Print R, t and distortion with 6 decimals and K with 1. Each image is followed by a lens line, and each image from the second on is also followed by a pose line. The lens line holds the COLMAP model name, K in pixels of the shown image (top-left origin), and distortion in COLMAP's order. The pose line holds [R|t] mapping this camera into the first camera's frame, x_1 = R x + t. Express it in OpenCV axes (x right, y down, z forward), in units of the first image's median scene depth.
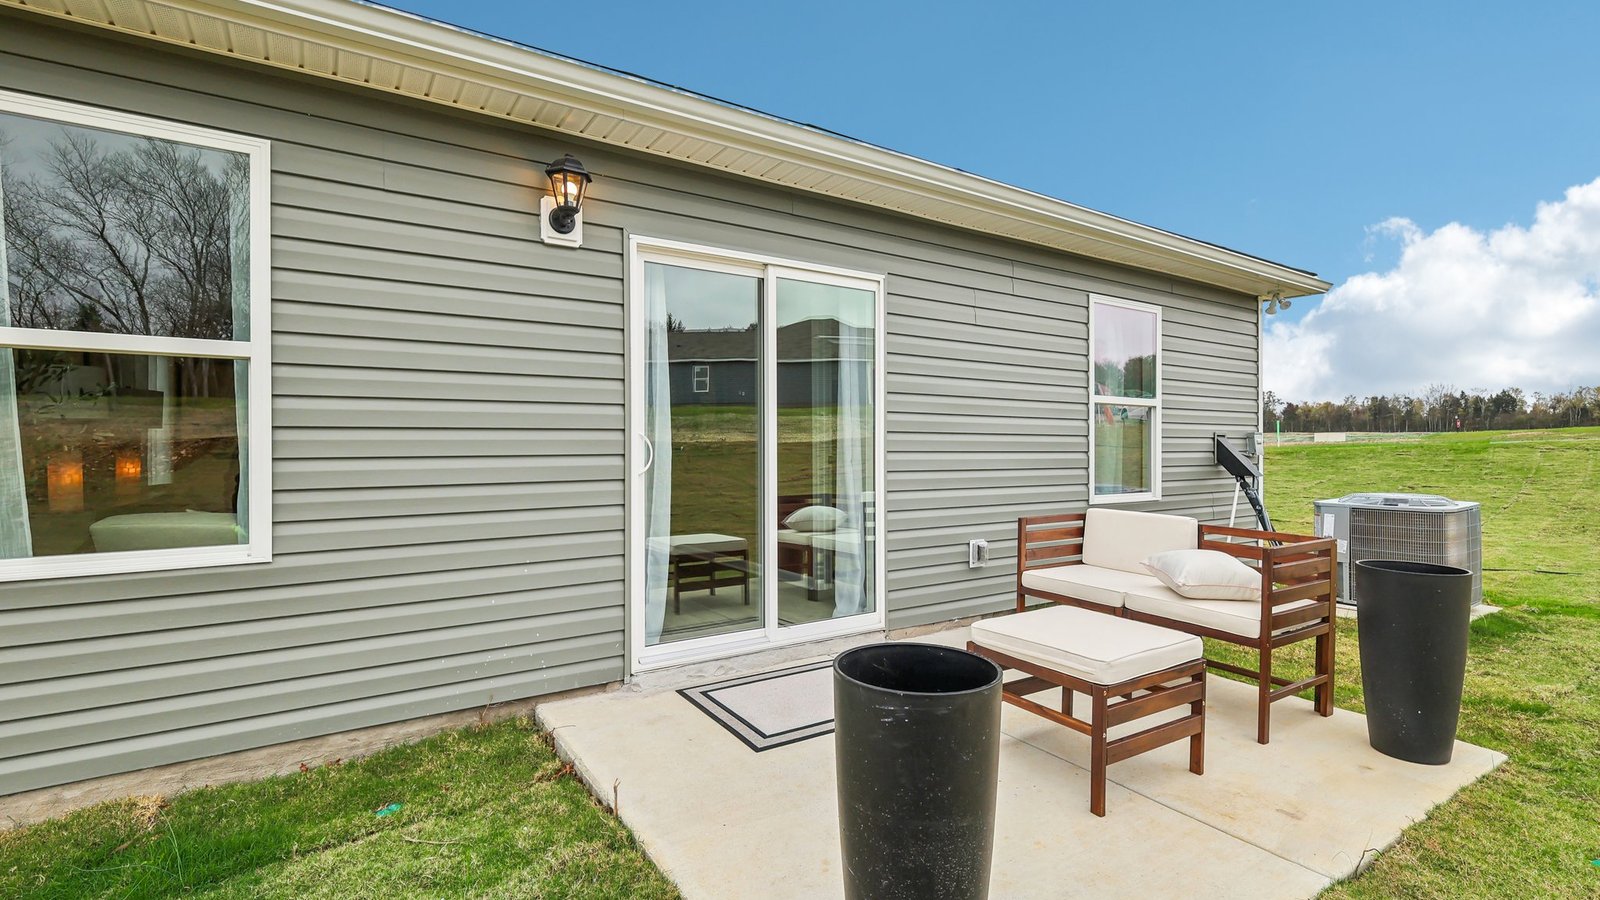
lens RADIAL K [[726.8, 0, 801.9], [0, 726.8, 444.2], [0, 0, 1]] dist [0.021292, 0.000006]
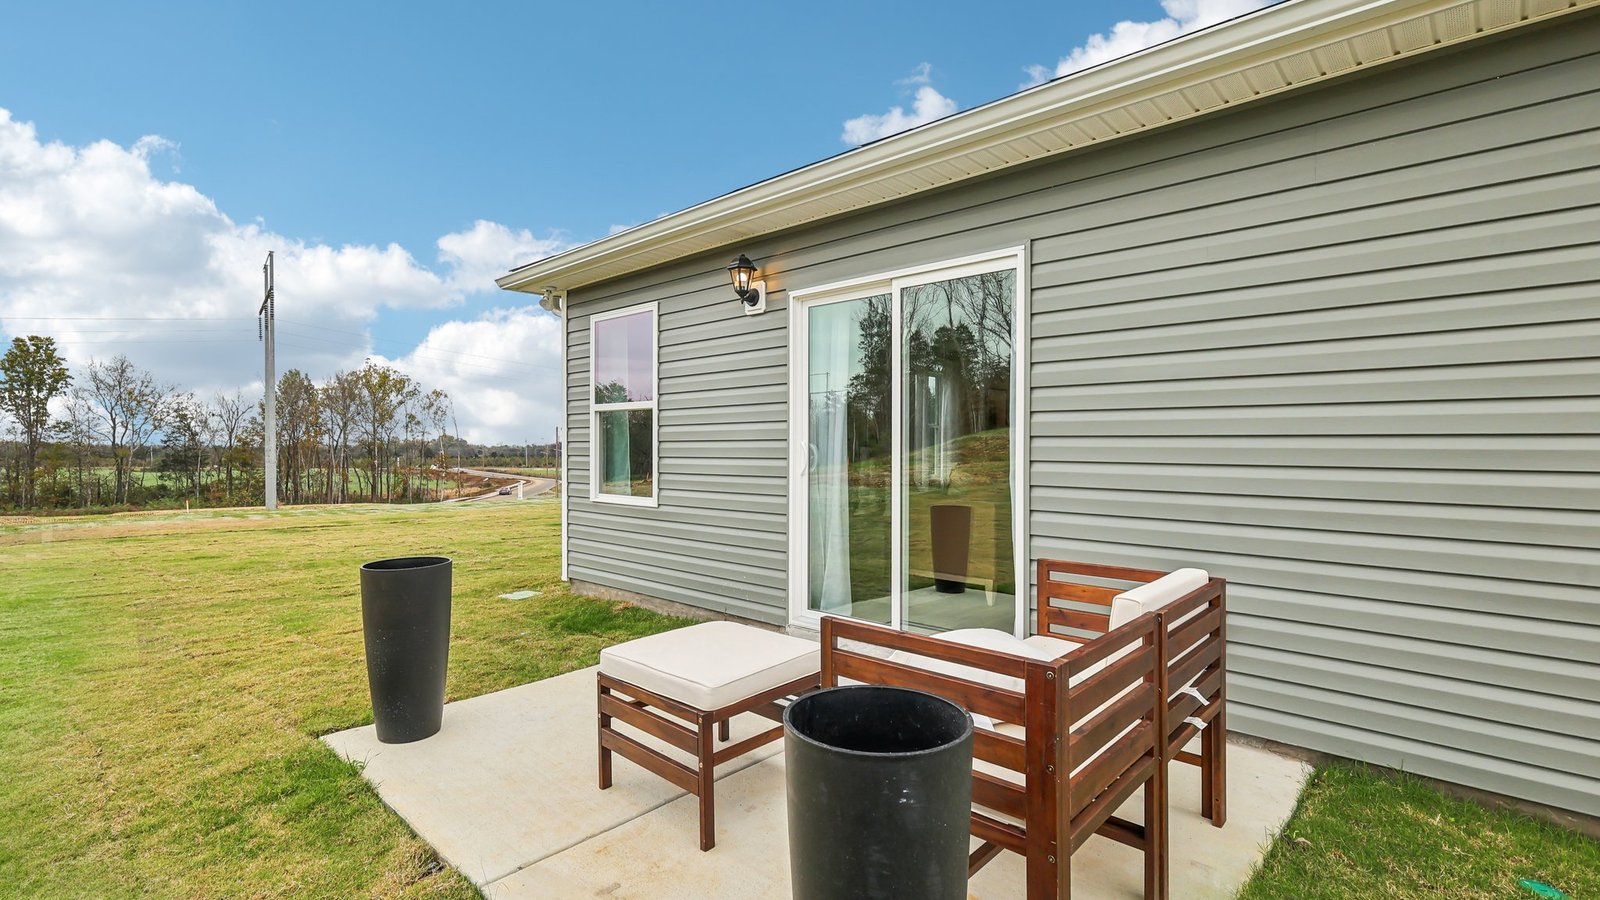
lens RADIAL K [[729.7, 0, 797.2], [0, 729.7, 451.5], [0, 0, 1]] dist [0.002879, 0.001162]
pose [[0.245771, 0.002603, -0.969324, 1.117114], [-0.006454, 0.999979, 0.001049, -0.000126], [0.969306, 0.005998, 0.245783, 0.736132]]
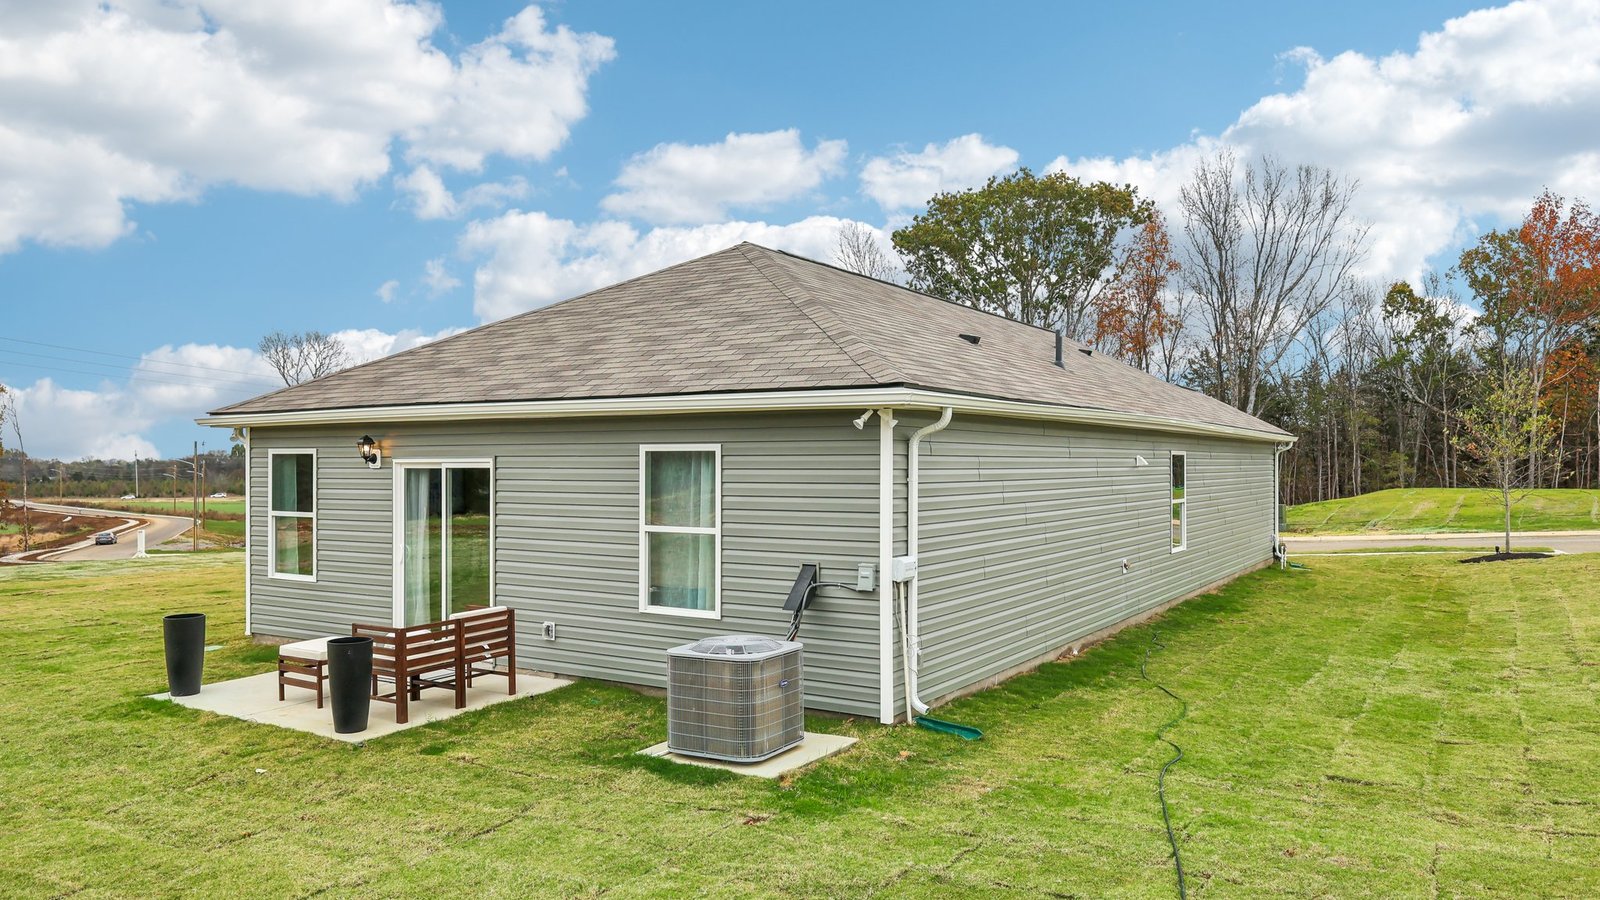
lens RADIAL K [[1111.7, 0, 801.3], [0, 1111.7, 452.1], [0, 0, 1]] dist [0.010823, 0.001646]
pose [[0.420224, -0.008539, -0.907380, 3.746989], [-0.000475, 0.999954, -0.009630, -0.294781], [0.907420, 0.004478, 0.420201, 0.736738]]
